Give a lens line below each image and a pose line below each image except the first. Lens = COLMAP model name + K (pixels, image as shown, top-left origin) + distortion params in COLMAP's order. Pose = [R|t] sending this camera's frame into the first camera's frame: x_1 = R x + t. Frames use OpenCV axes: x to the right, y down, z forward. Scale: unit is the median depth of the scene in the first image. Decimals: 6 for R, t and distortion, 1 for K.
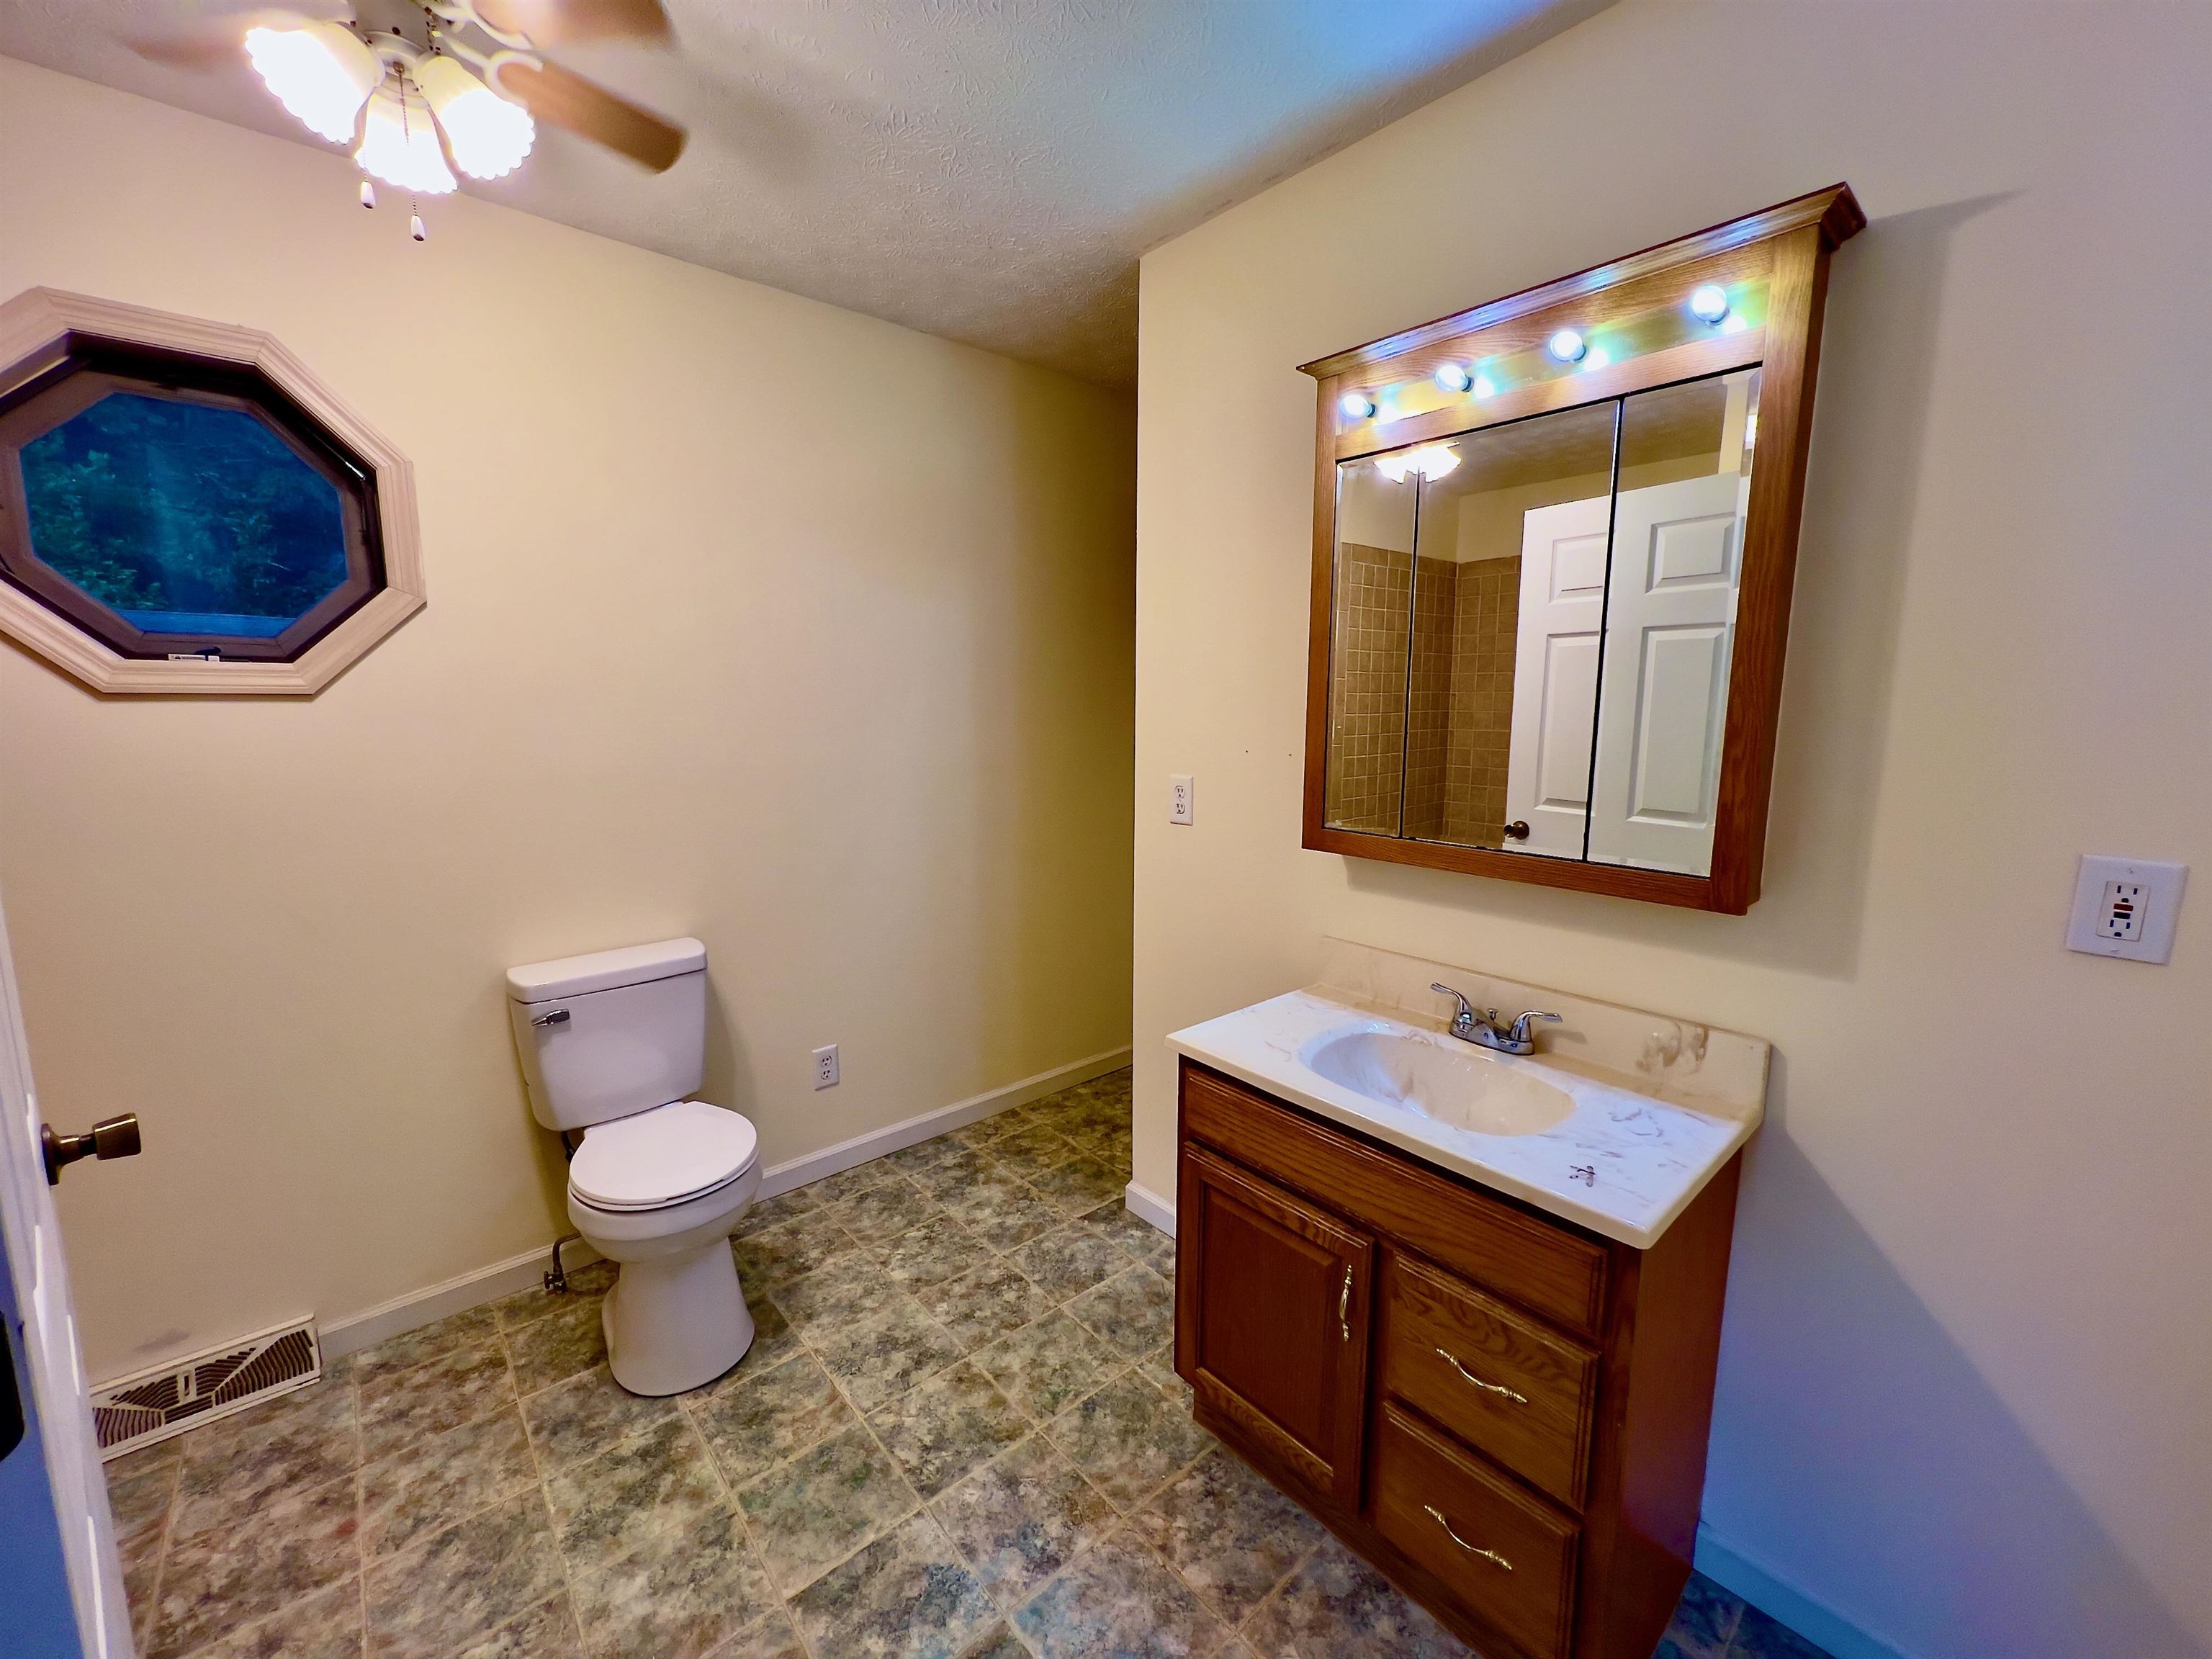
lens RADIAL K [[883.8, 0, 1103.9], [0, 883.8, 825.6], [0, 0, 1]] dist [-0.000647, -0.000019]
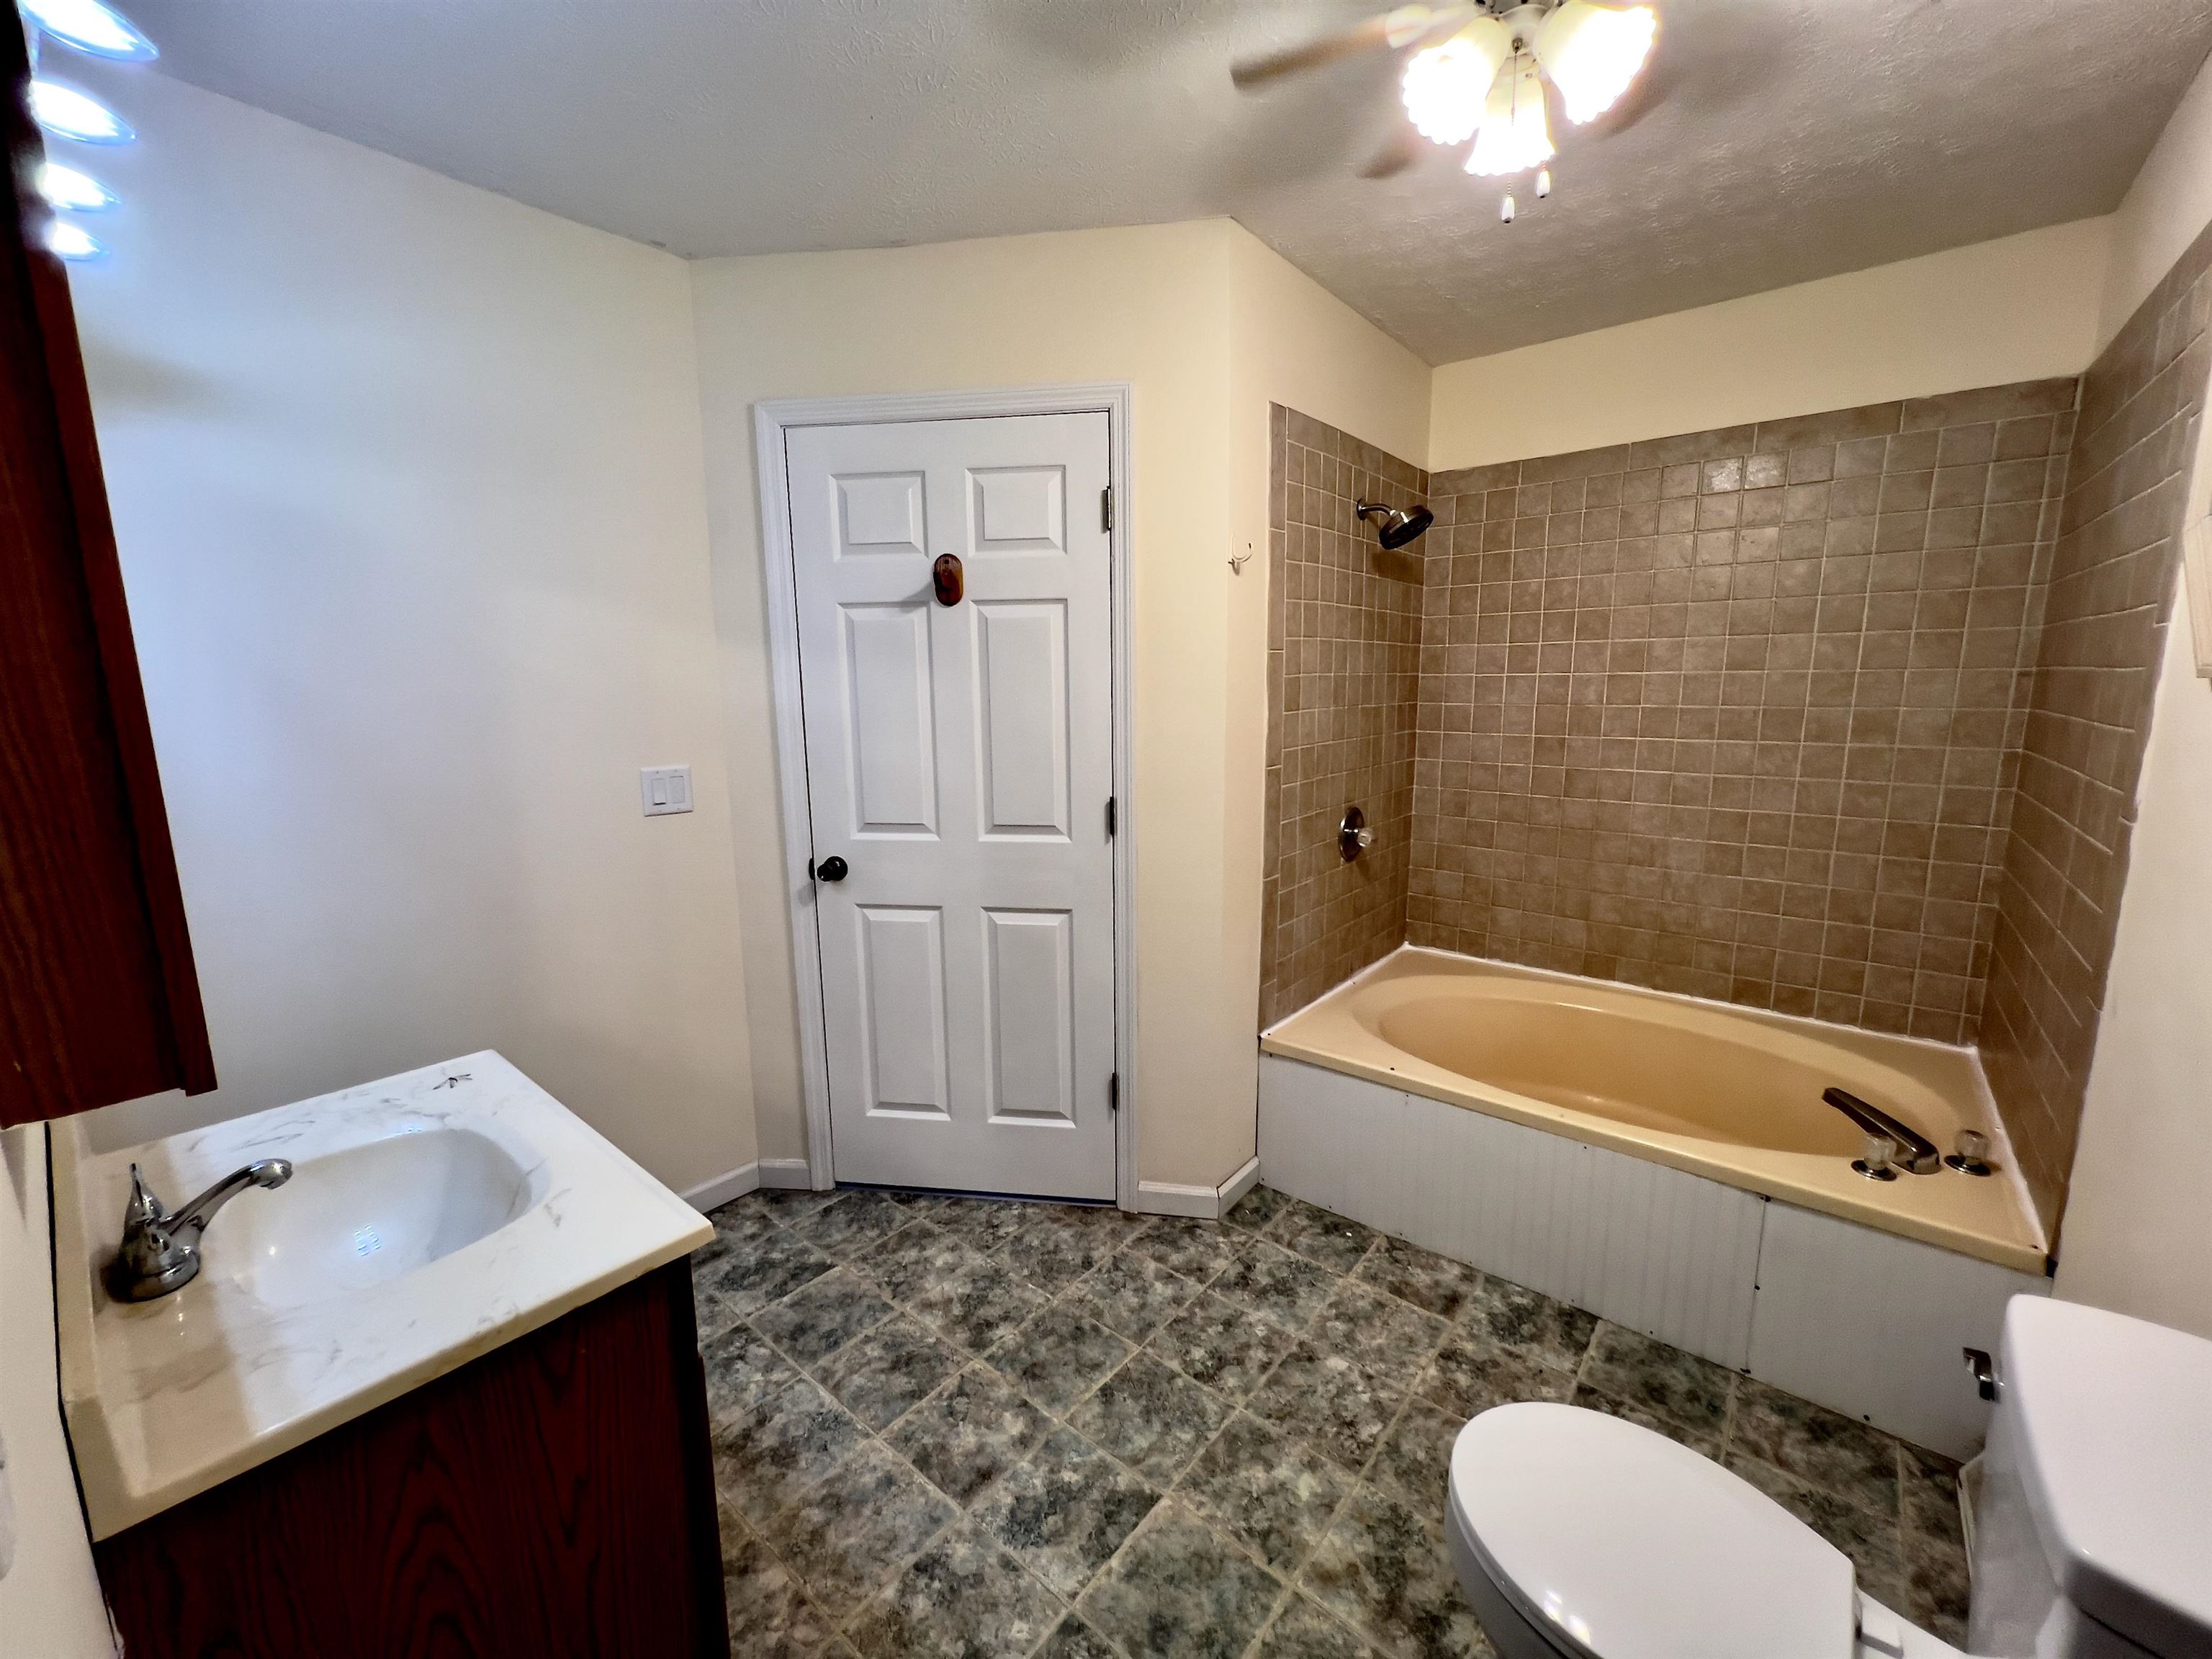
lens RADIAL K [[883.8, 0, 1104.6], [0, 883.8, 829.6], [0, 0, 1]] dist [-0.000647, -0.000019]
pose [[-0.987337, 0.034886, -0.154751, -0.496833], [-0.013045, 0.954361, 0.298369, -0.277292], [0.158098, 0.296610, -0.941822, 1.890398]]
